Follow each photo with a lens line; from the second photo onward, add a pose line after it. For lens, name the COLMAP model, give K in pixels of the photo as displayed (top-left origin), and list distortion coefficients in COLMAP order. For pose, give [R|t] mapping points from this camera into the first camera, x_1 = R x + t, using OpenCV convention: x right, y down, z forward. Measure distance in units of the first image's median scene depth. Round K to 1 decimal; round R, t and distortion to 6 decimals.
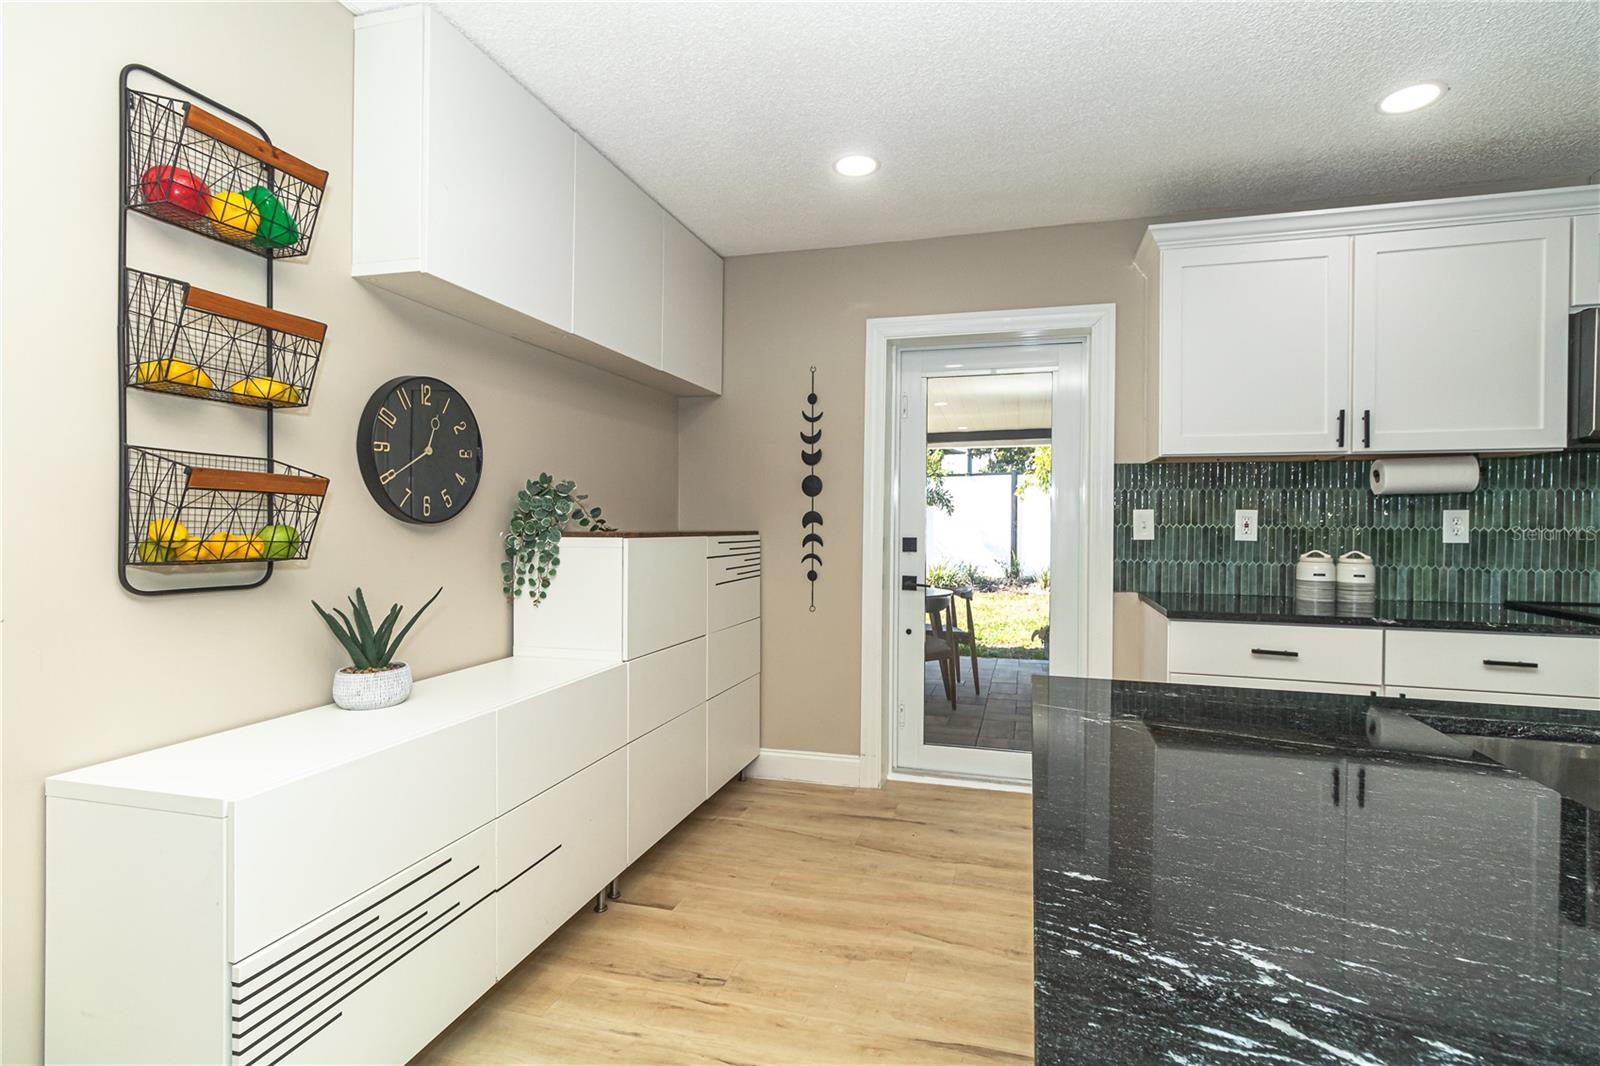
lens RADIAL K [[752.6, 0, 825.8], [0, 752.6, 524.2], [0, 0, 1]] dist [0.006406, -0.001522]
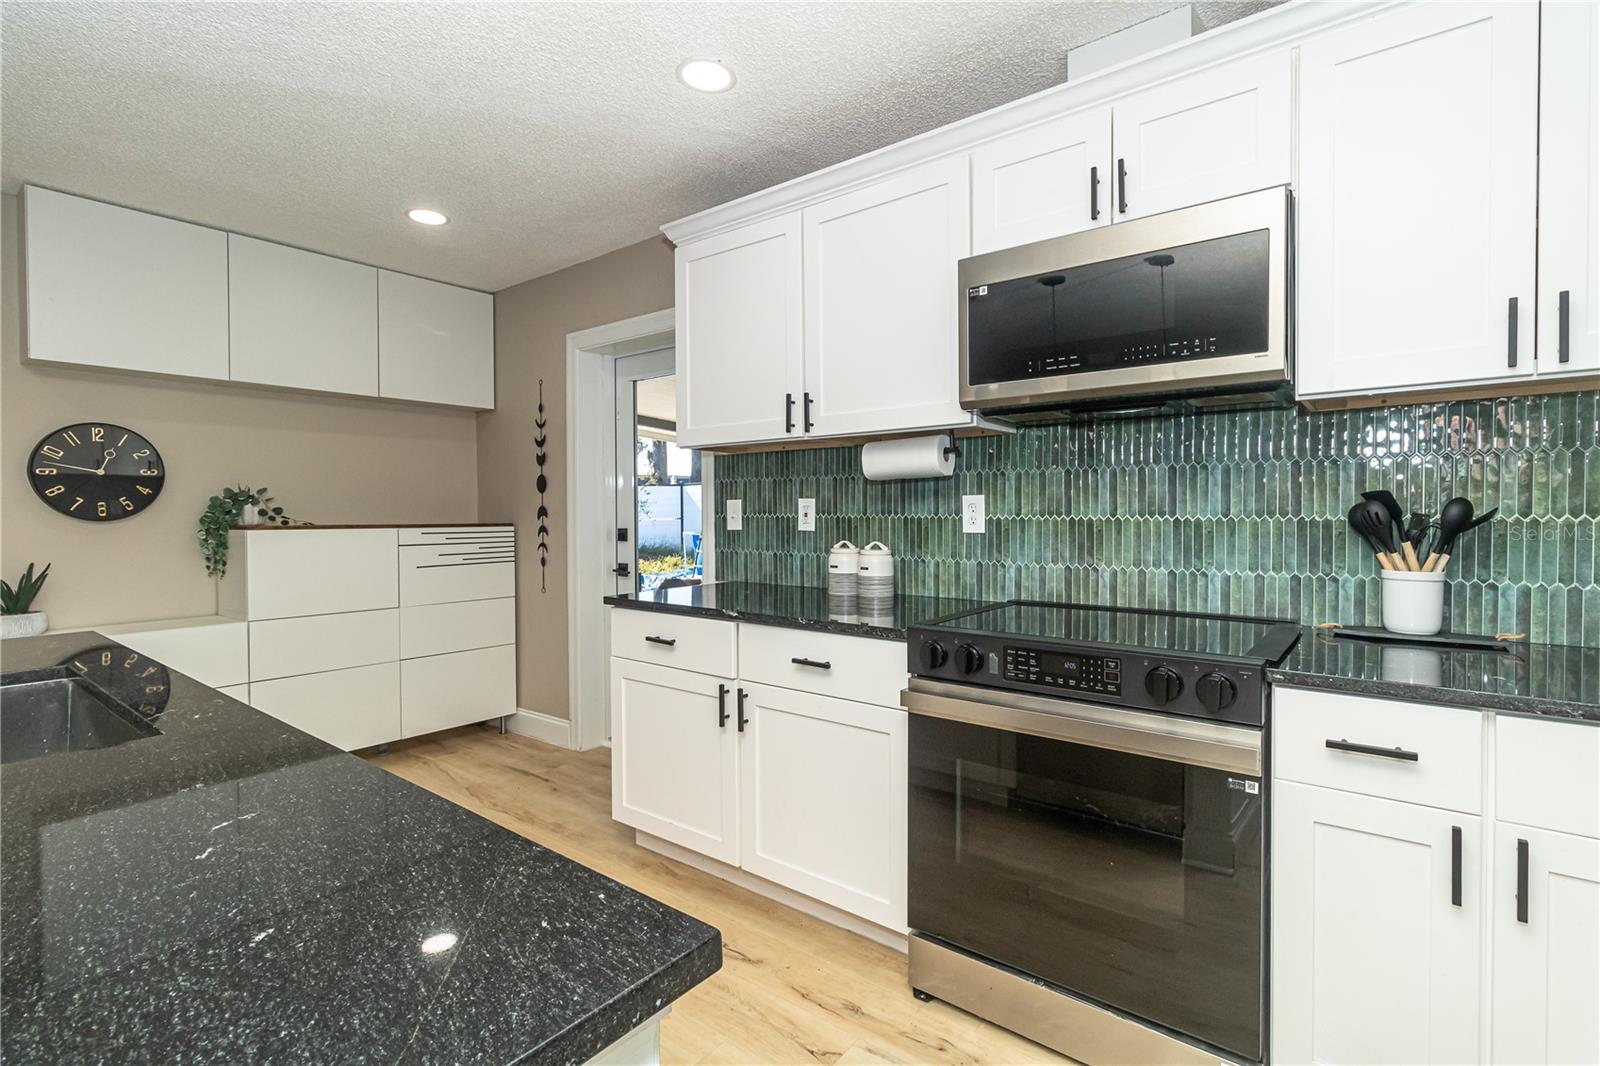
lens RADIAL K [[752.6, 0, 816.7], [0, 752.6, 523.7], [0, 0, 1]] dist [0.006406, -0.001522]
pose [[0.923925, -0.006122, -0.382524, 0.990592], [0.011091, 0.999880, 0.010787, 0.002773], [0.382412, -0.014209, 0.923883, 0.118358]]
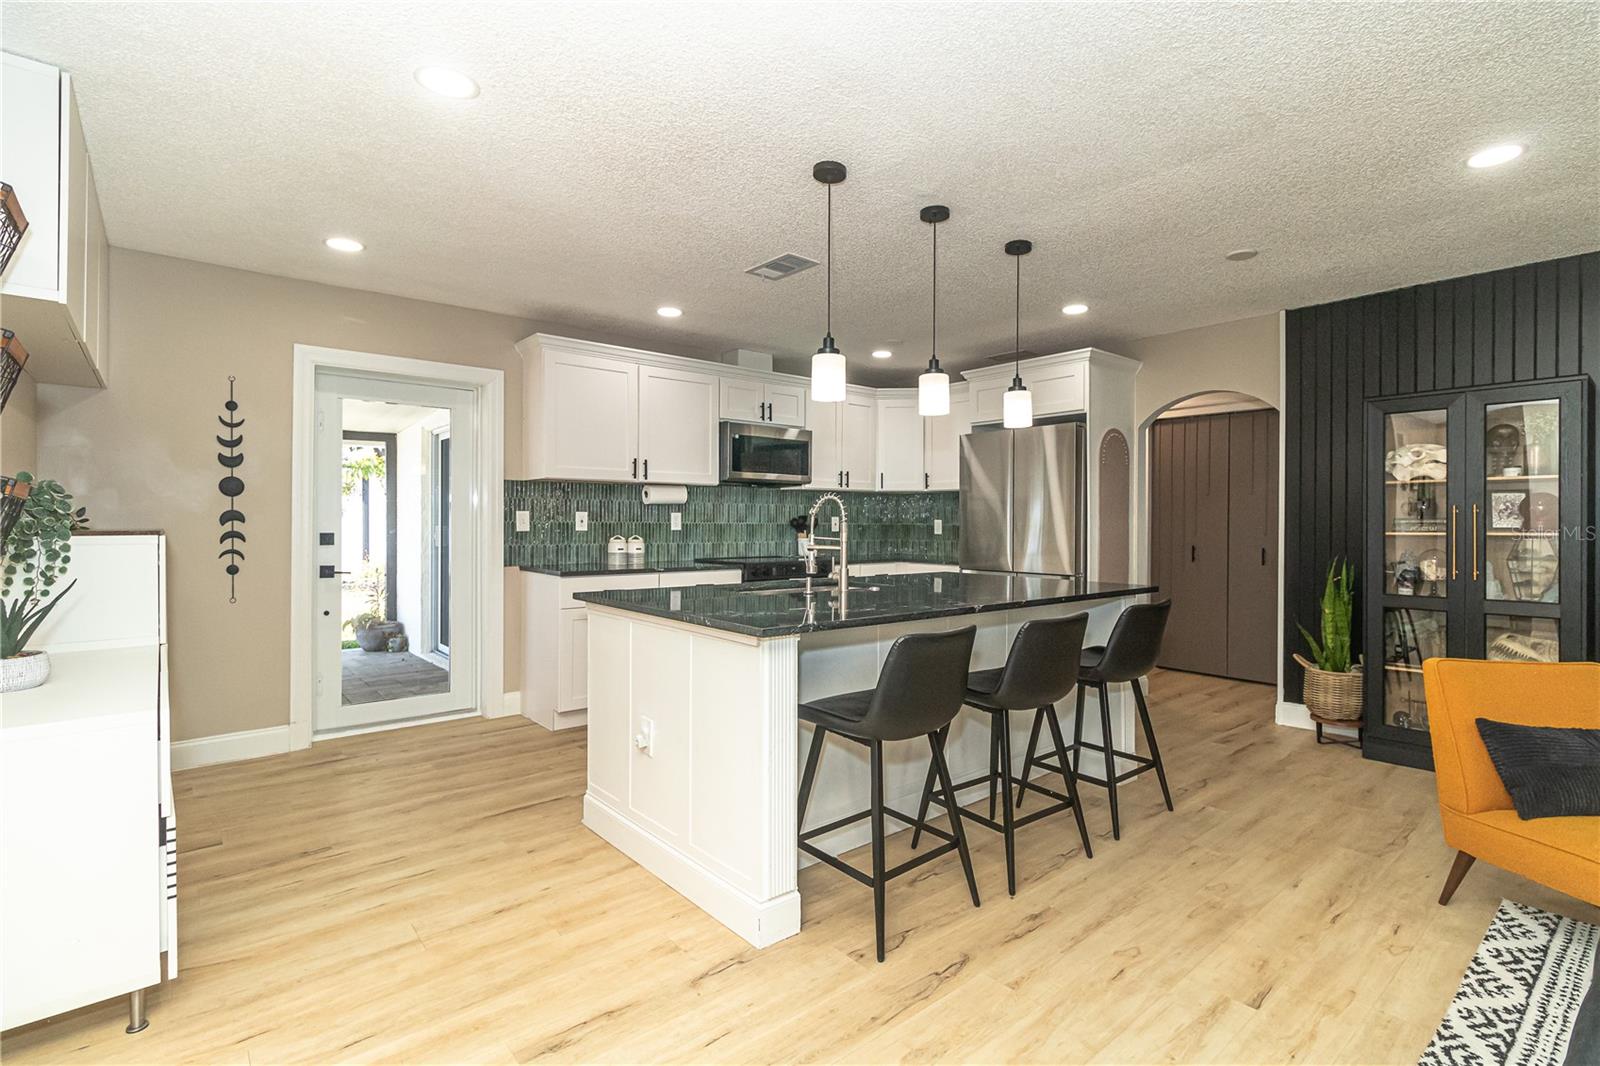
lens RADIAL K [[752.6, 0, 819.2], [0, 752.6, 525.4], [0, 0, 1]] dist [0.006406, -0.001522]
pose [[0.563741, -0.009095, 0.825902, -0.536338], [0.005235, 0.999959, 0.007438, 0.001011], [-0.825935, 0.000131, 0.563765, -0.375922]]
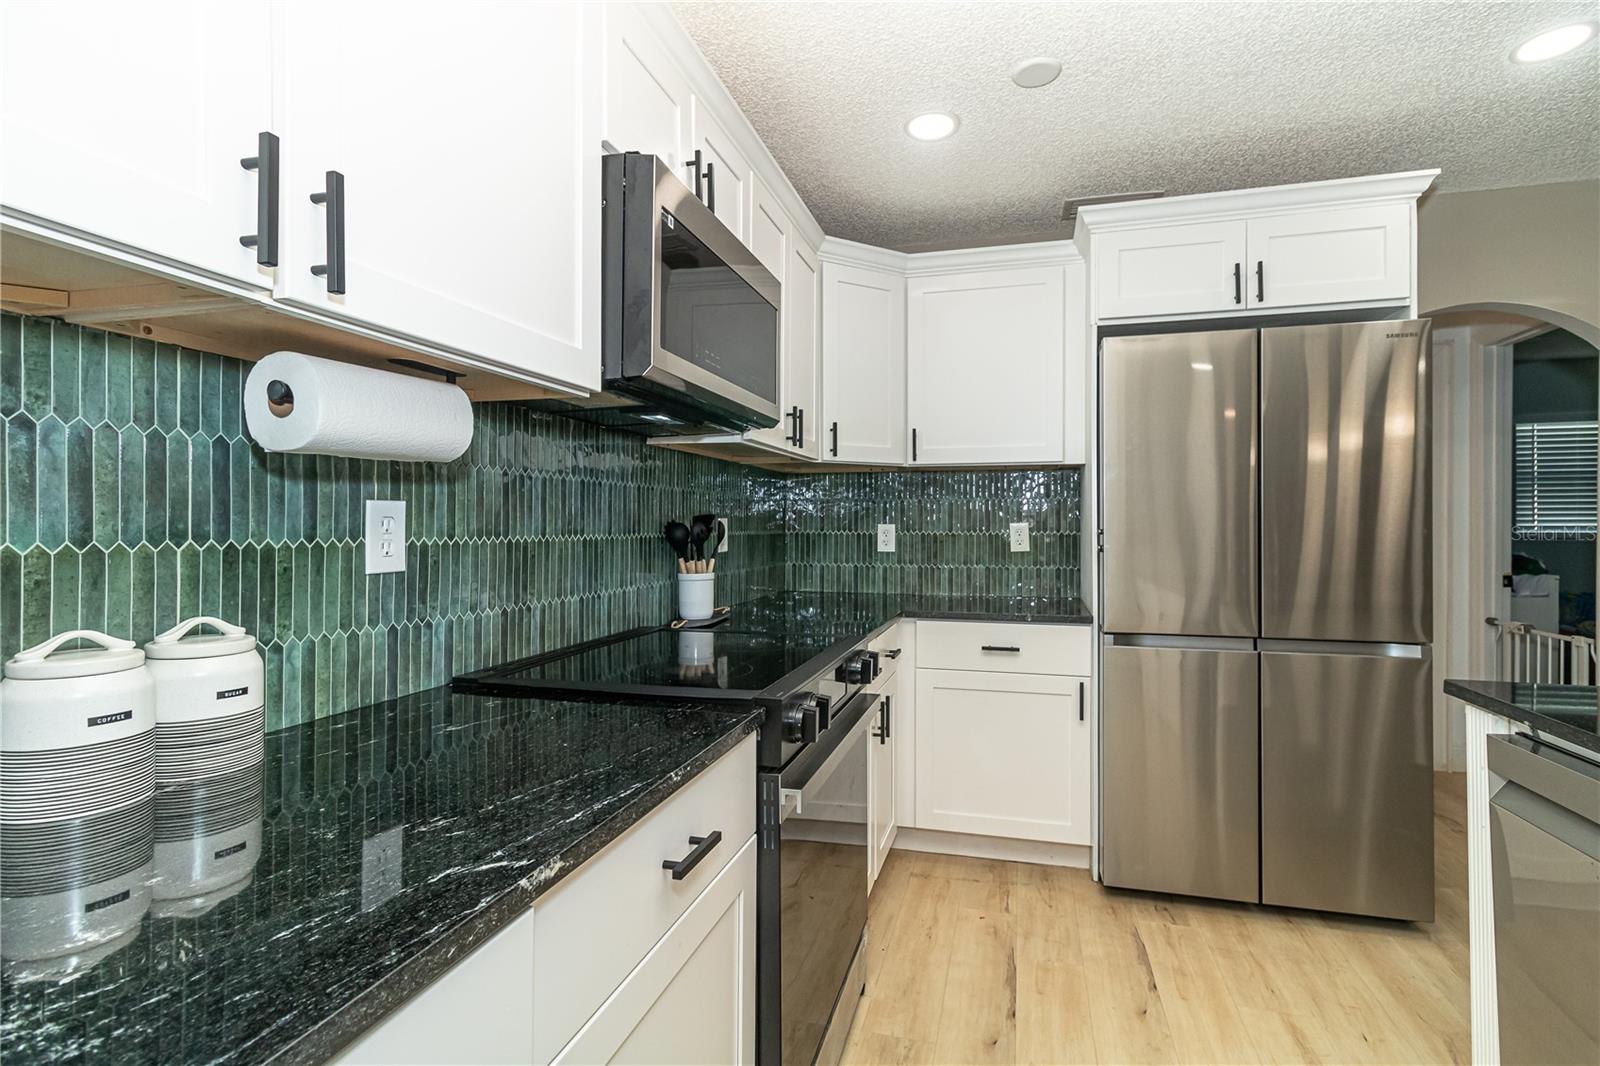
lens RADIAL K [[752.6, 0, 811.8], [0, 752.6, 520.5], [0, 0, 1]] dist [0.006406, -0.001522]
pose [[-0.001542, -0.000880, 0.999998, 0.367780], [0.006735, 0.999977, 0.000891, -0.005557], [-0.999976, 0.006736, -0.001536, 0.732015]]
